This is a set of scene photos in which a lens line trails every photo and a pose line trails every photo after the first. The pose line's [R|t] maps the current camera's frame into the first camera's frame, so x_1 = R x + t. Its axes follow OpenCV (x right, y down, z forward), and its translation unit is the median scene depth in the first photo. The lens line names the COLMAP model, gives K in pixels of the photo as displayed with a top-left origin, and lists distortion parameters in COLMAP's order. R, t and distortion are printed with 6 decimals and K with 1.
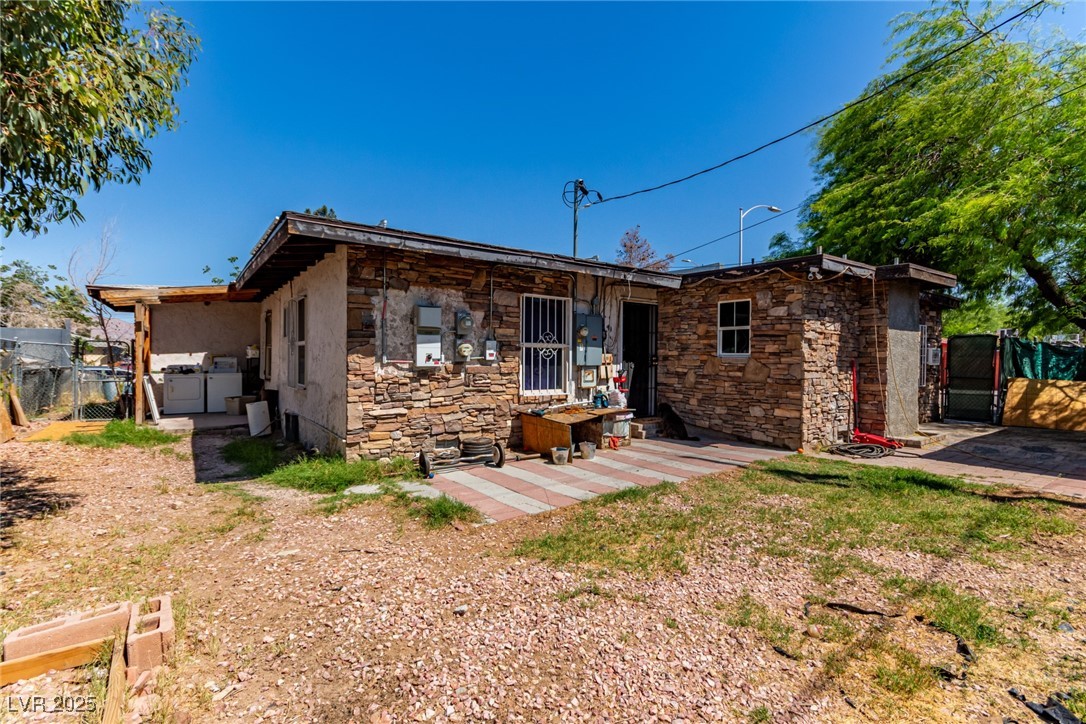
lens RADIAL K [[516.9, 0, 546.3], [0, 516.9, 366.8], [0, 0, 1]] dist [-0.003517, 0.000076]
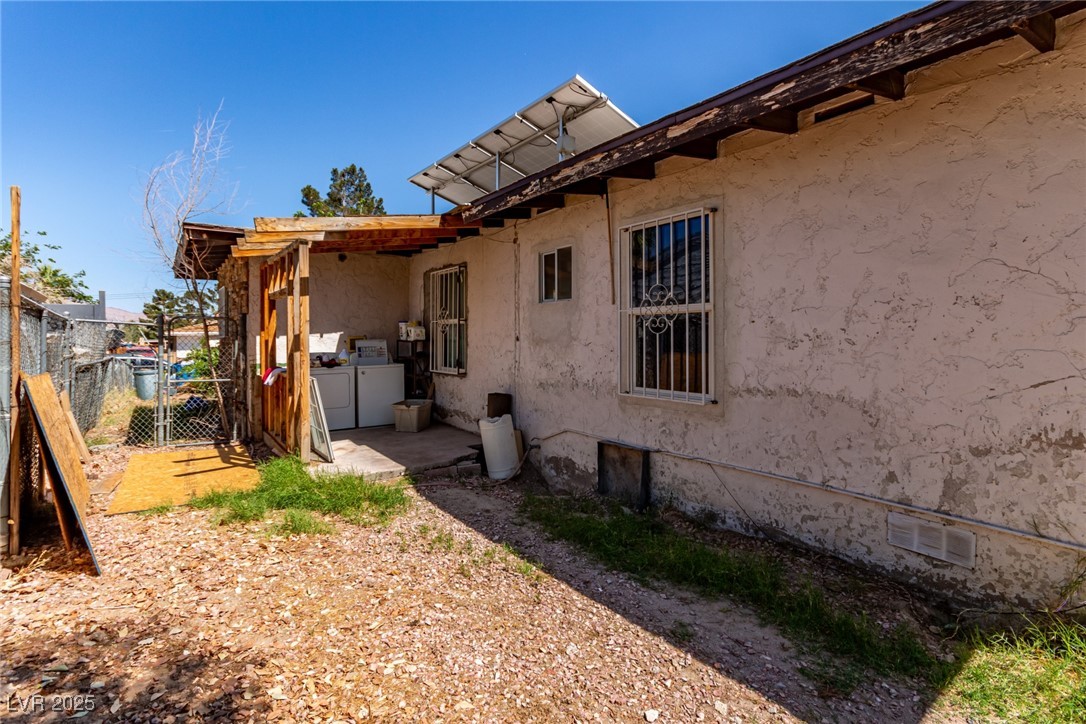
lens RADIAL K [[516.9, 0, 539.3], [0, 516.9, 352.6], [0, 0, 1]] dist [-0.003517, 0.000076]
pose [[0.999716, -0.015197, 0.018368, -0.428721], [0.014818, 0.999678, 0.020621, -0.012736], [-0.018676, -0.020343, 0.999619, 0.346504]]
